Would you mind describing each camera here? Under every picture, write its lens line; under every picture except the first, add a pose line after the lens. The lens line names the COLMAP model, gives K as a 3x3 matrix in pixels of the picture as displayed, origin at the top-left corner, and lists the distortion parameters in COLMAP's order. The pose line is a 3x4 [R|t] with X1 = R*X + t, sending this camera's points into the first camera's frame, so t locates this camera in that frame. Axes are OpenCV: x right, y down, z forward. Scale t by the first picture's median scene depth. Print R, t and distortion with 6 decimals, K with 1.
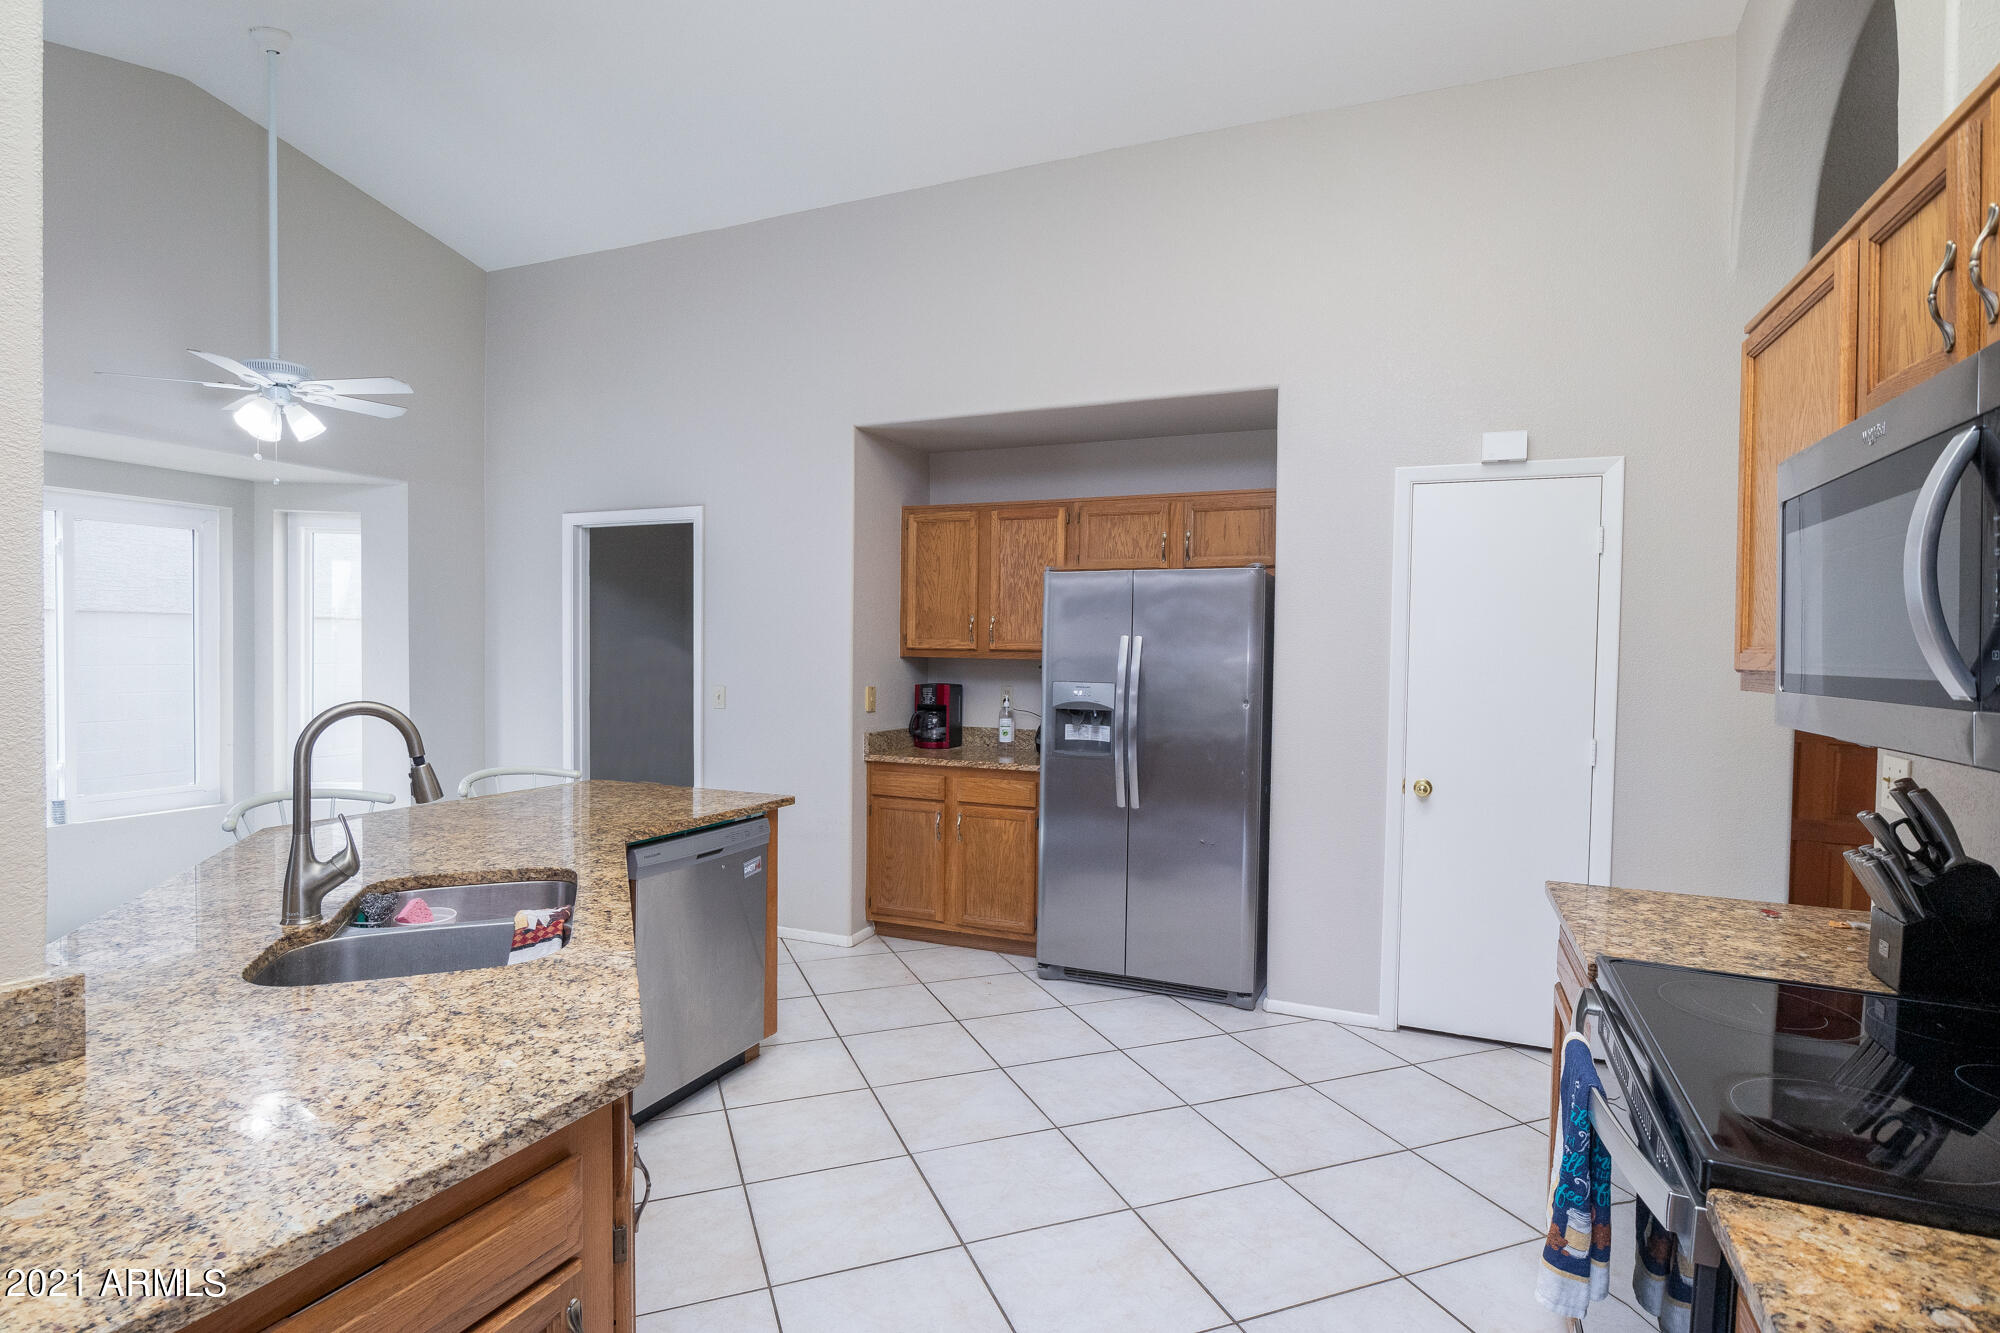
lens RADIAL K [[1000.5, 0, 1000.0], [0, 1000.5, 666.5], [0, 0, 1]] dist [-0.001749, 0.000046]
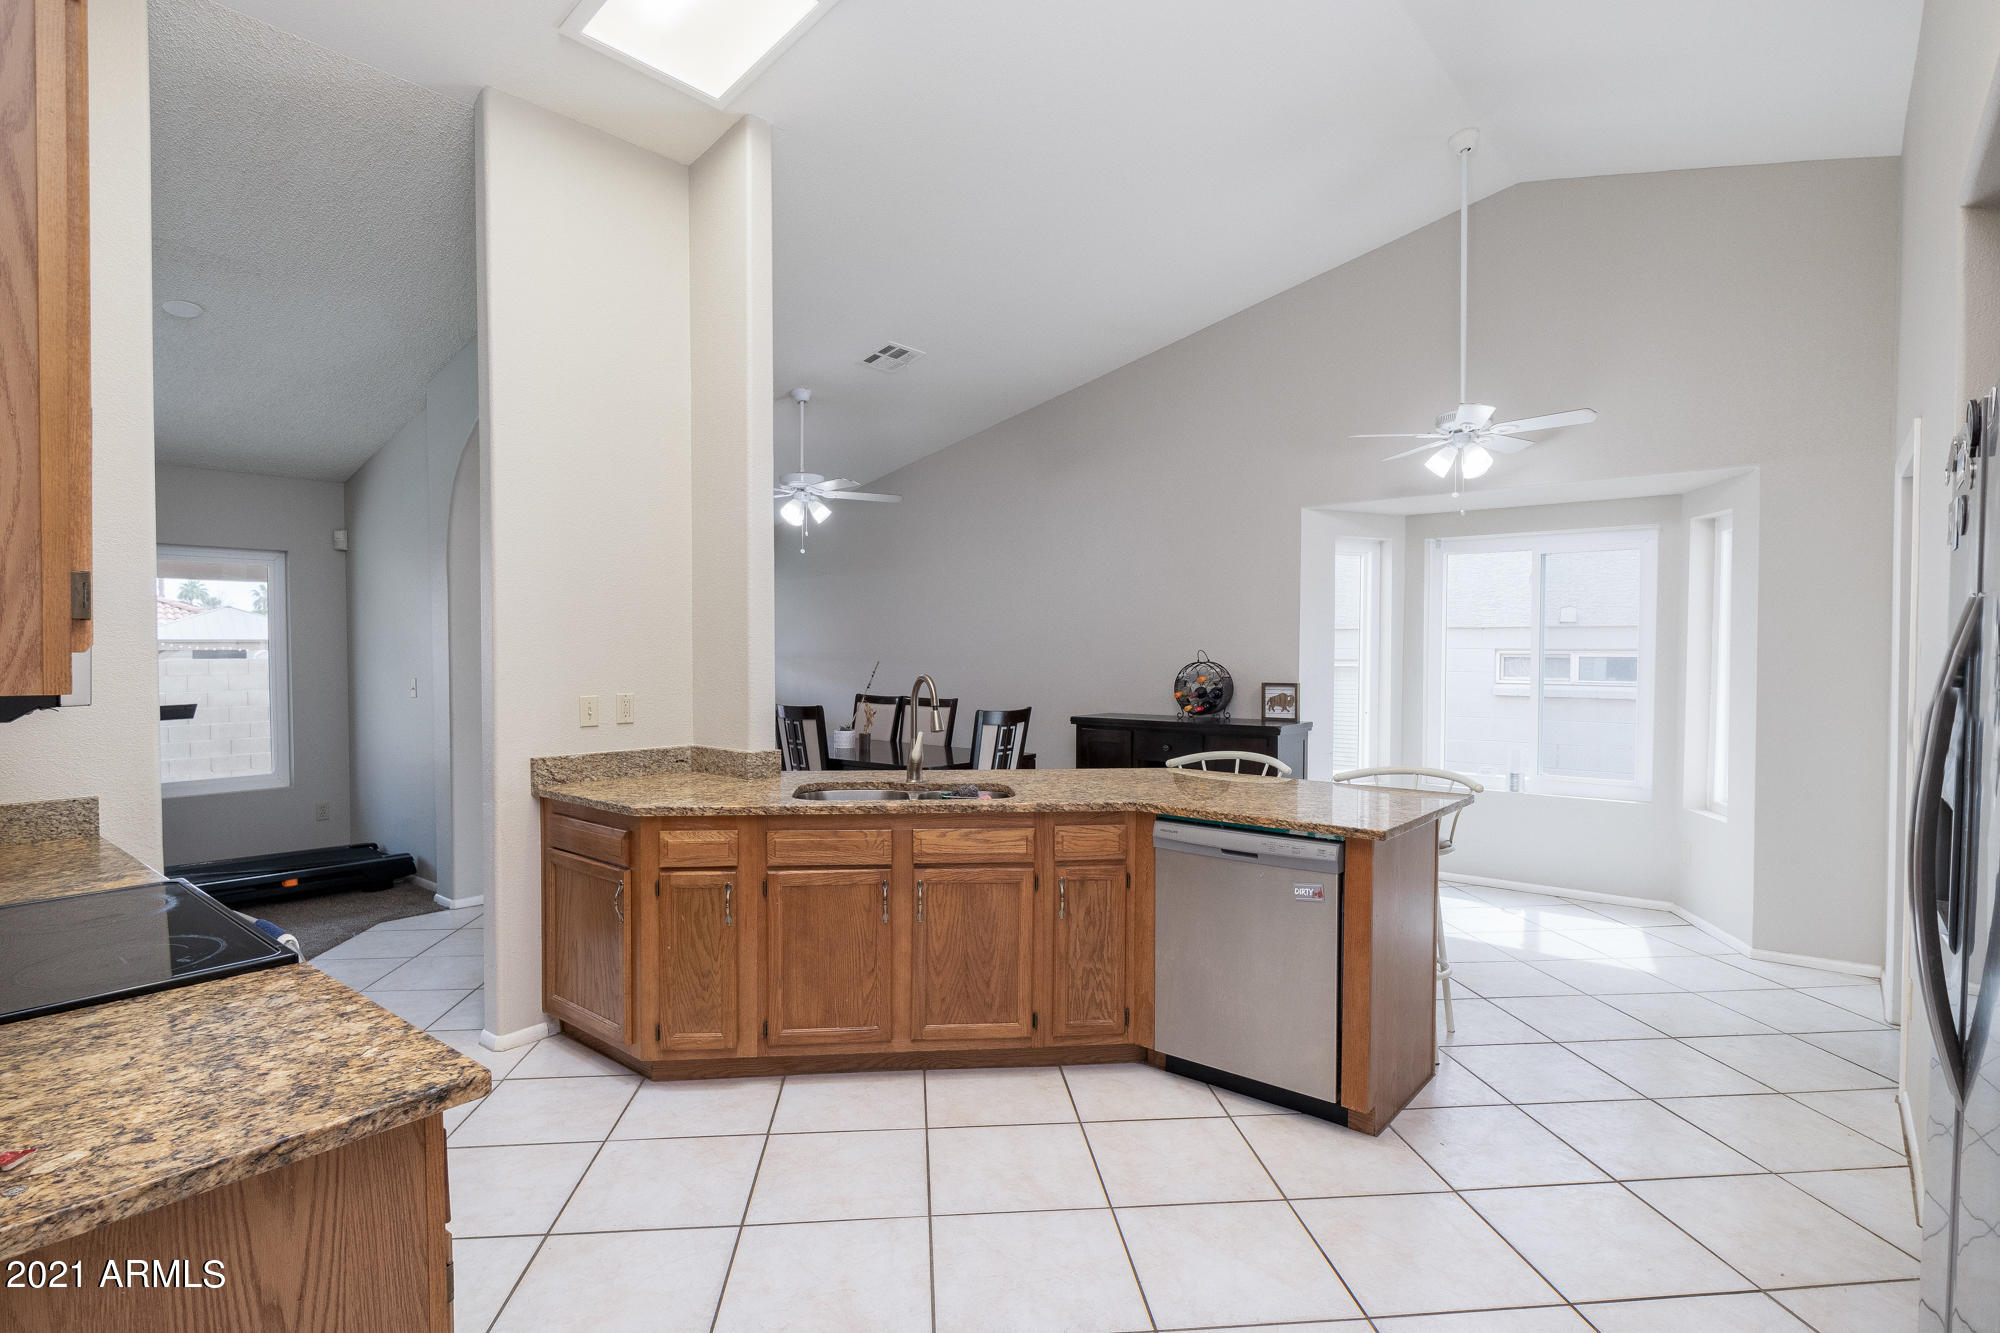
lens RADIAL K [[1000.5, 0, 1000.0], [0, 1000.5, 666.5], [0, 0, 1]] dist [-0.001749, 0.000046]
pose [[-0.283227, 0.004993, -0.959040, 1.196382], [-0.023544, 0.999649, 0.012158, -0.003116], [0.958764, 0.026023, -0.283010, 1.731044]]
